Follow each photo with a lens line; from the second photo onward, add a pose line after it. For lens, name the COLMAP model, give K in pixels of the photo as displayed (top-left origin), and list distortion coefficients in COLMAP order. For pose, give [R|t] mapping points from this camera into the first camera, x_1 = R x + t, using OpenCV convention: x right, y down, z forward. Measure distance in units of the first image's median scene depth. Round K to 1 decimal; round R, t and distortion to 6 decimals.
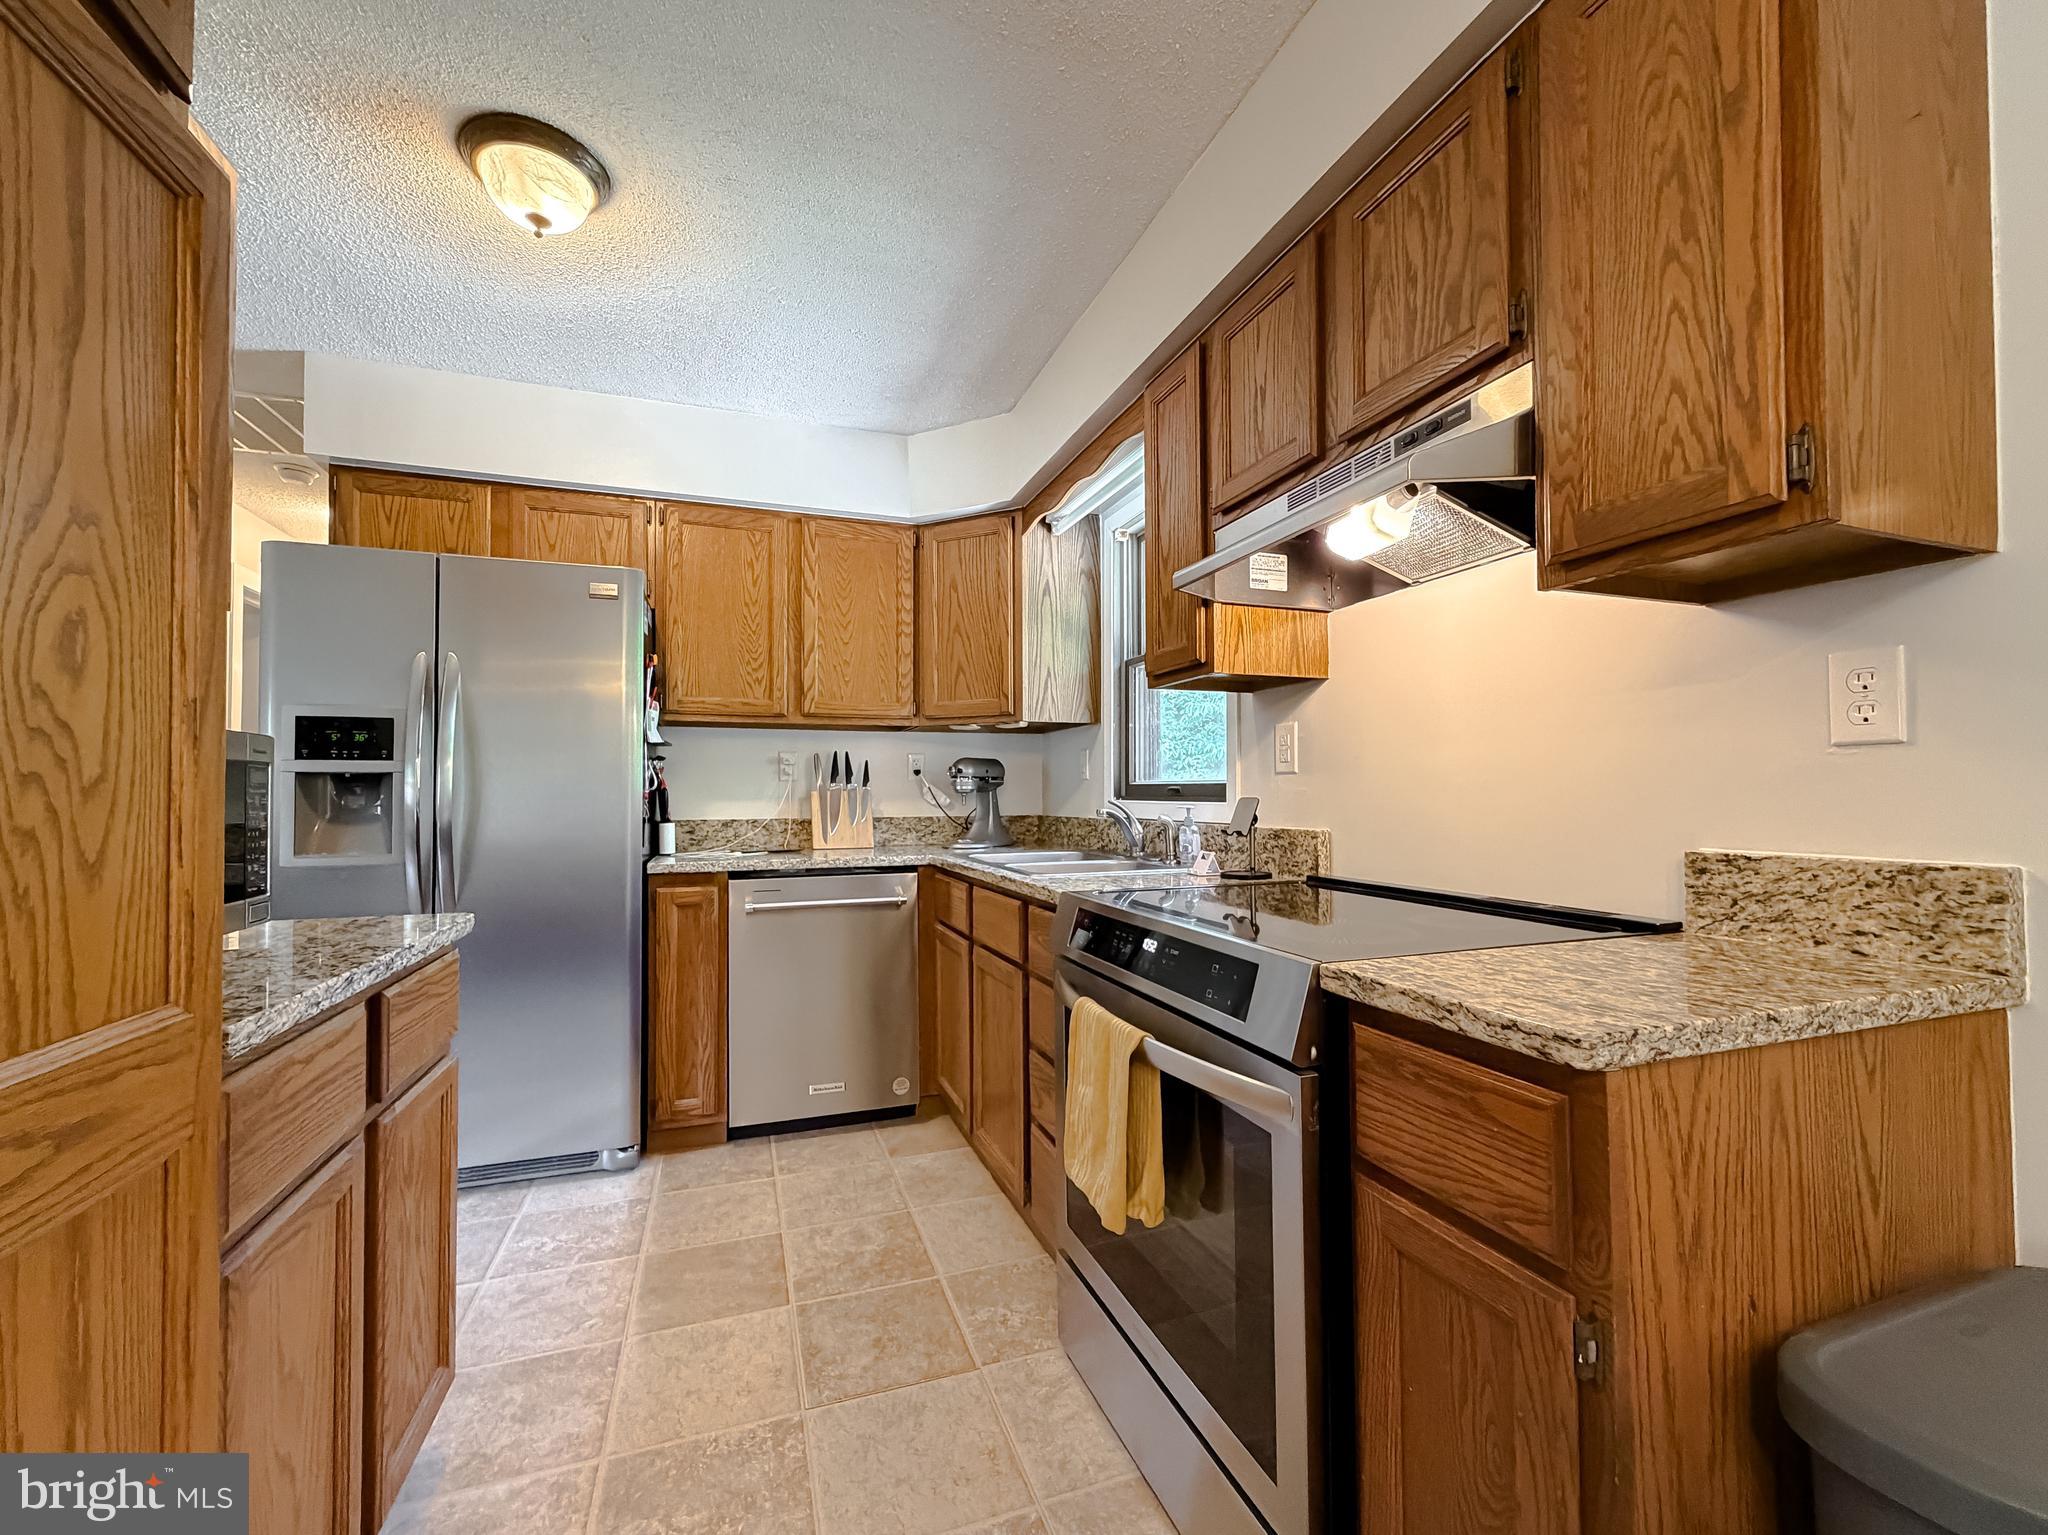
lens RADIAL K [[840.4, 0, 1011.5], [0, 840.4, 775.5], [0, 0, 1]] dist [-0.001423, 0.000048]
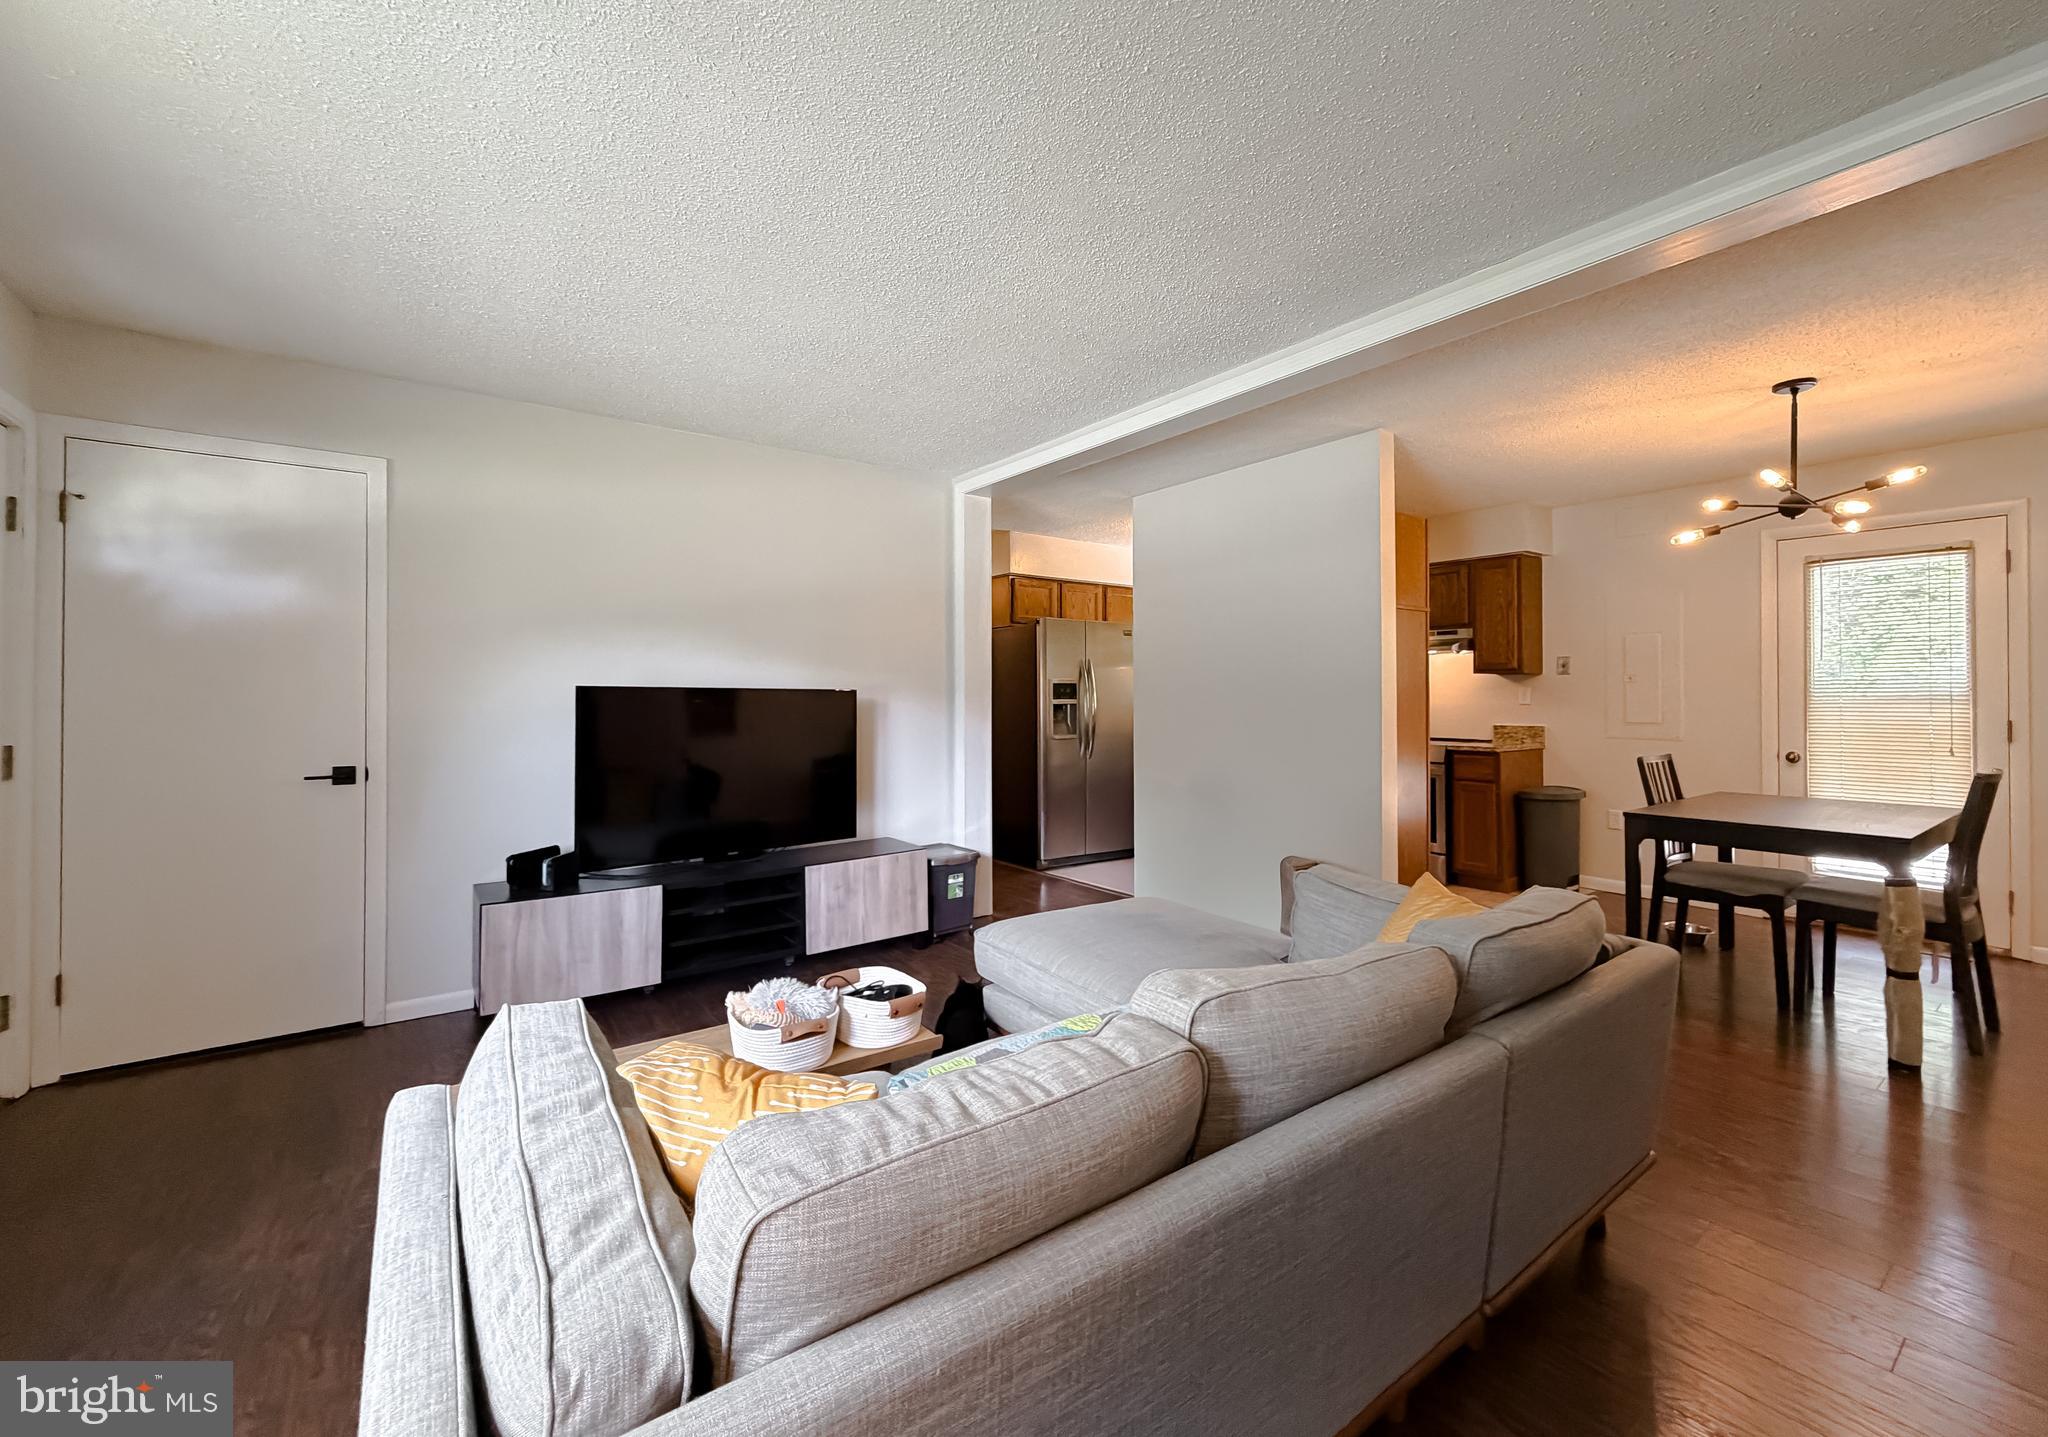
lens RADIAL K [[825.8, 0, 1026.2], [0, 825.8, 682.0], [0, 0, 1]] dist [0.000554, 0.000153]
pose [[0.955147, 0.003842, 0.296108, -3.497943], [-0.006200, 0.999956, 0.007026, -0.186100], [-0.296068, -0.008547, 0.955129, -3.026338]]
